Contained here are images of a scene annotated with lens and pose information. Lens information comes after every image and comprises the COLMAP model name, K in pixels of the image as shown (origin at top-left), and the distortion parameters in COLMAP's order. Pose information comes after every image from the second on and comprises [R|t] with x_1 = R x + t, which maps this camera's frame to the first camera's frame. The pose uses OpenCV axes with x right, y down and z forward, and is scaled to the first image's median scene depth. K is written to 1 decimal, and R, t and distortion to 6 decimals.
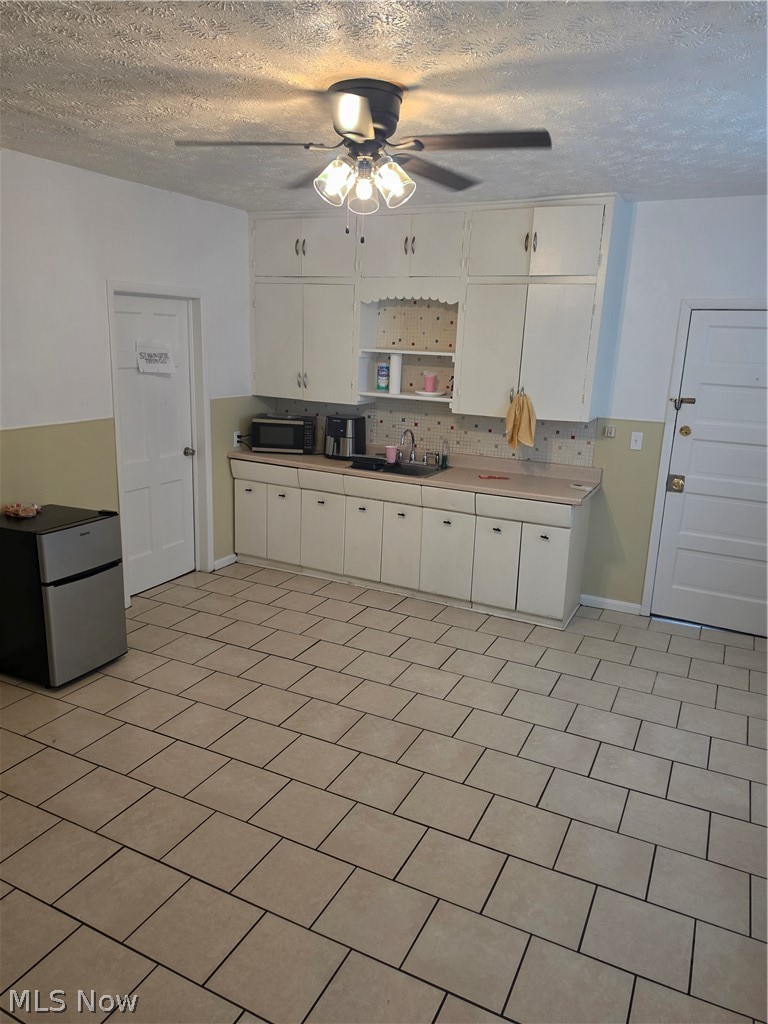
lens RADIAL K [[711.4, 0, 387.0], [0, 711.4, 502.4], [0, 0, 1]] dist [0.052465, -0.074281]
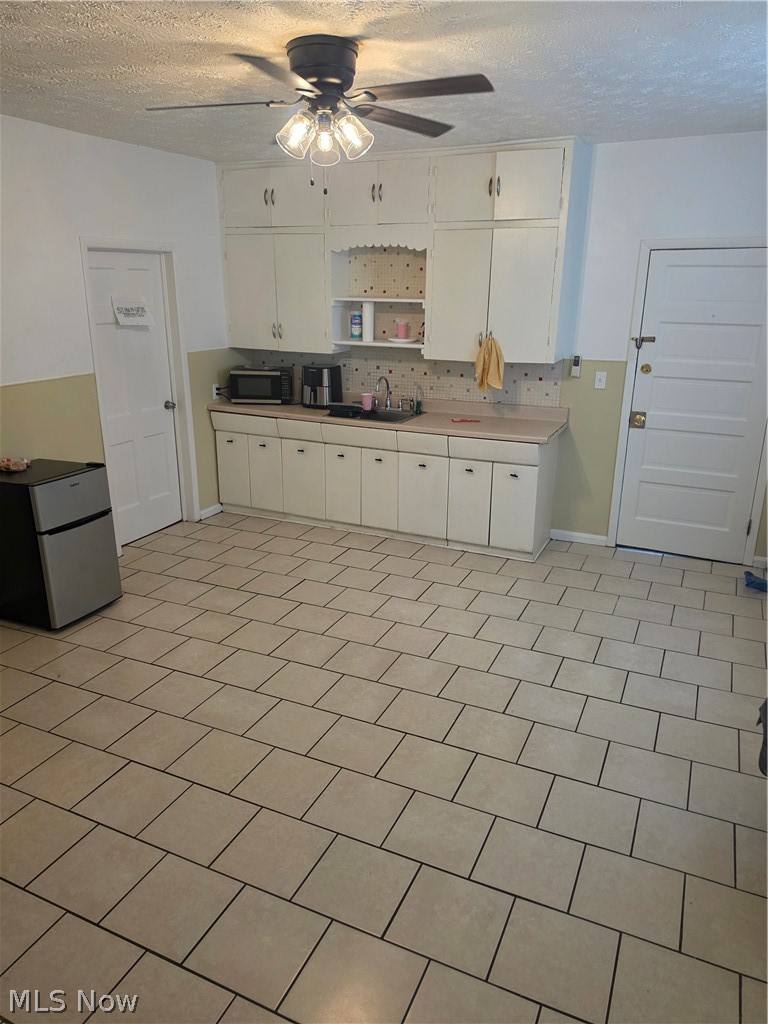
lens RADIAL K [[711.4, 0, 387.8], [0, 711.4, 504.9], [0, 0, 1]] dist [0.052465, -0.074281]
pose [[0.999180, -0.035176, 0.020036, 0.012400], [0.033679, 0.996929, 0.070698, 0.012218], [-0.022461, -0.069965, 0.997297, -0.050378]]
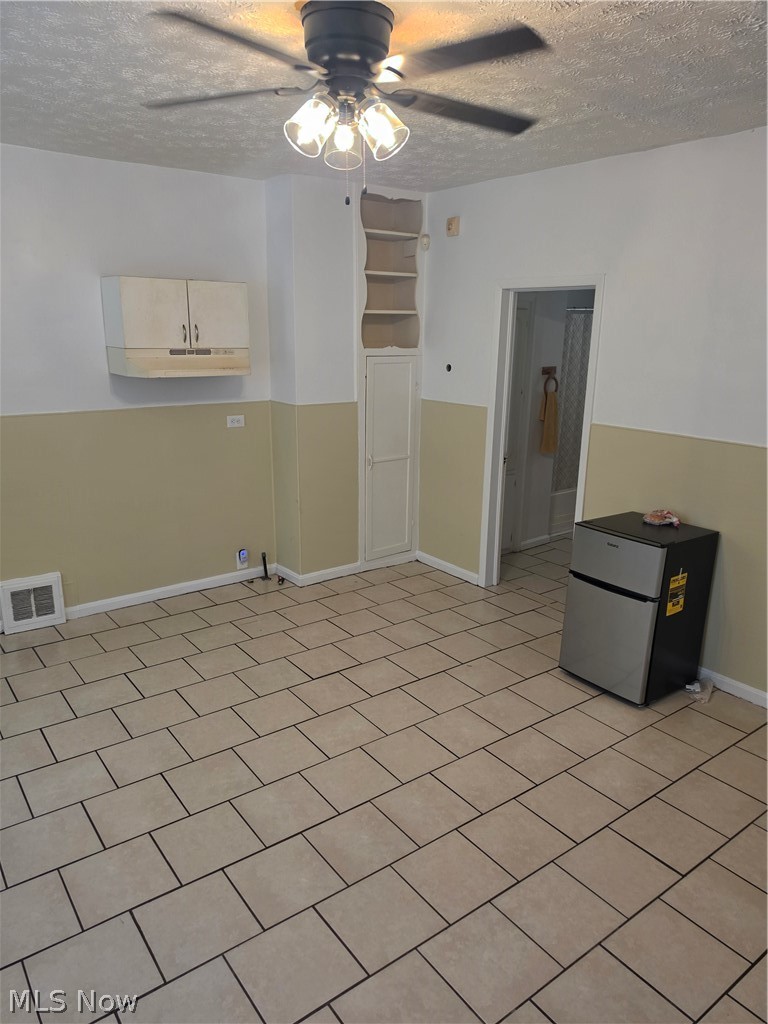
lens RADIAL K [[711.4, 0, 379.0], [0, 711.4, 503.9], [0, 0, 1]] dist [0.052465, -0.074281]
pose [[-0.455737, 0.186113, -0.870440, 0.450267], [-0.231149, 0.919603, 0.317647, -0.199196], [0.859578, 0.345965, -0.376078, 0.900388]]
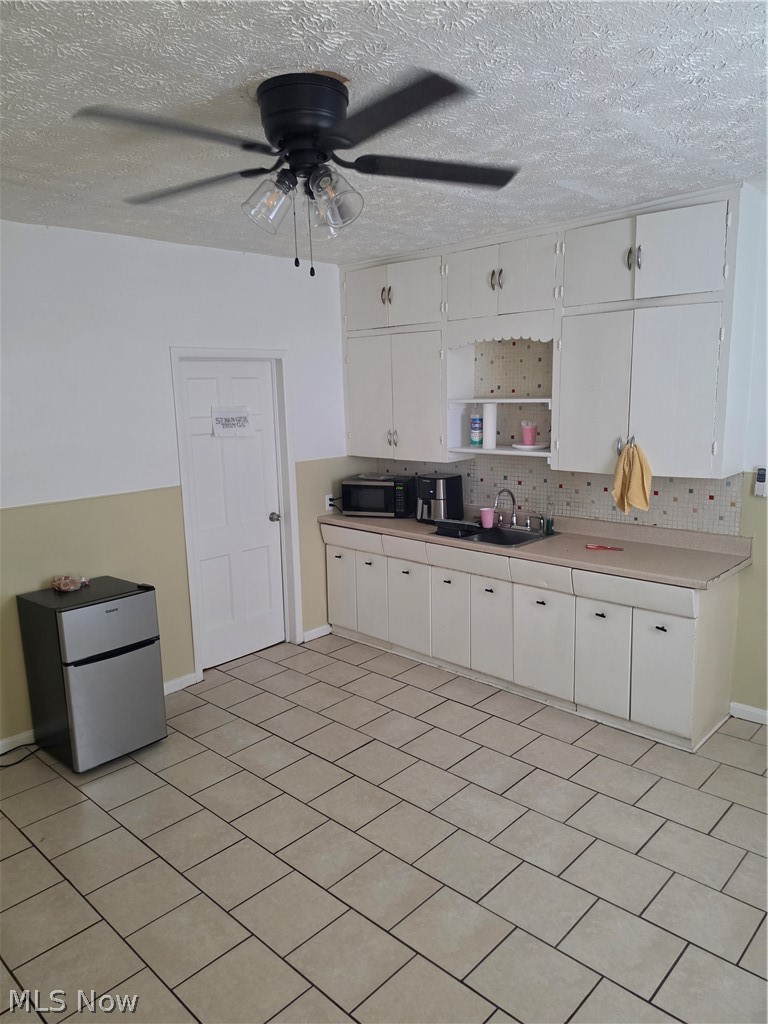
lens RADIAL K [[711.4, 0, 369.7], [0, 711.4, 503.2], [0, 0, 1]] dist [0.052465, -0.074281]
pose [[0.948853, -0.011515, -0.315507, 0.174166], [-0.009694, 0.997801, -0.065569, -0.033723], [0.315568, 0.065274, 0.946655, 0.164026]]
